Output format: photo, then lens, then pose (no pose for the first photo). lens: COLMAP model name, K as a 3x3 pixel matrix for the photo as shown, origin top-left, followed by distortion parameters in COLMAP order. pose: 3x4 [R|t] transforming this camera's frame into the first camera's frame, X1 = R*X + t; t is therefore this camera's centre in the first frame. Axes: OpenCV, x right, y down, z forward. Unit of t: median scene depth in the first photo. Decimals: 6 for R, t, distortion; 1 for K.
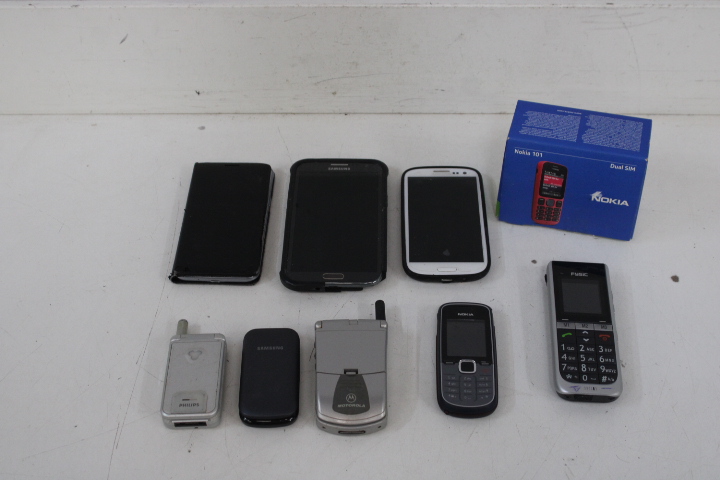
lens RADIAL K [[1050.6, 0, 362.1], [0, 1050.6, 244.1], [0, 0, 1]] dist [-0.030694, 0.000000]
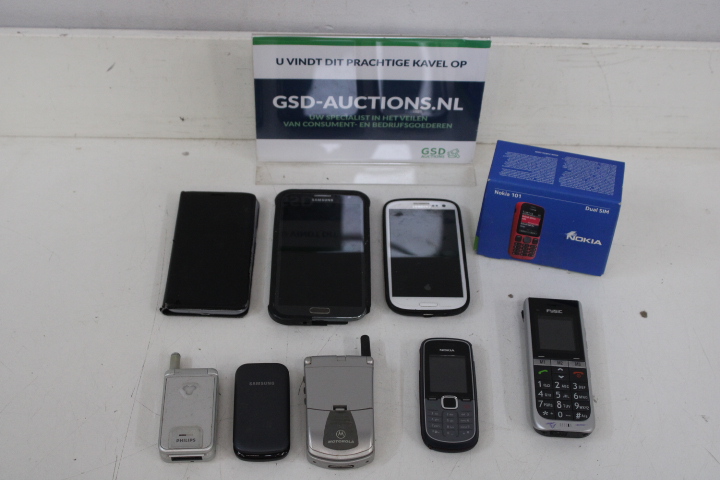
lens RADIAL K [[1086.3, 0, 358.2], [0, 1086.3, 234.9], [0, 0, 1]] dist [-0.026784, 0.000000]
pose [[0.998784, 0.011636, 0.047910, -0.041137], [-0.012713, 0.999672, 0.022230, -0.067519], [-0.047635, -0.022812, 0.998604, -0.072847]]
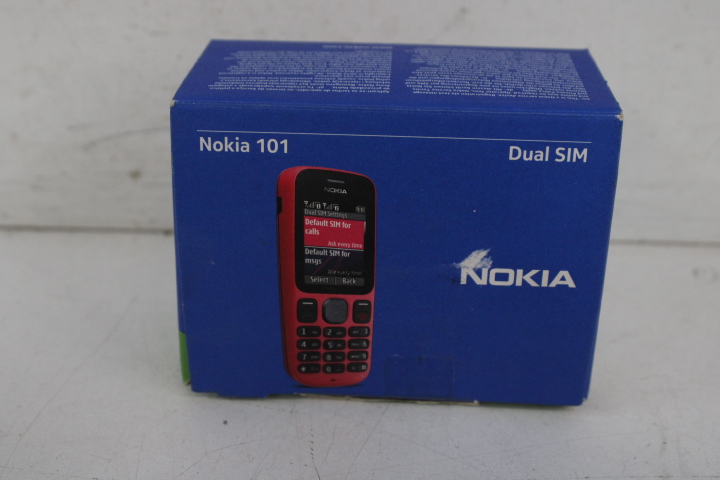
lens RADIAL K [[988.7, 0, 358.0], [0, 988.7, 239.5], [0, 0, 1]] dist [-0.076328, 0.000000]
pose [[0.977352, -0.078705, 0.196440, 0.130862], [0.127174, 0.960391, -0.247942, 0.015696], [-0.169145, 0.267309, 0.948650, 0.719487]]
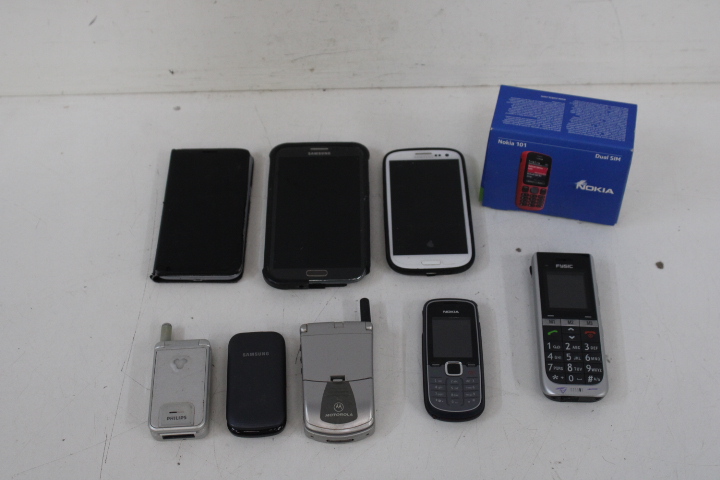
lens RADIAL K [[1050.6, 0, 360.6], [0, 1050.6, 236.4], [0, 0, 1]] dist [-0.030694, 0.000000]
pose [[0.999541, -0.023599, 0.018992, -0.004076], [0.021696, 0.995257, 0.094828, -0.095245], [-0.021140, -0.094373, 0.995312, 0.016393]]
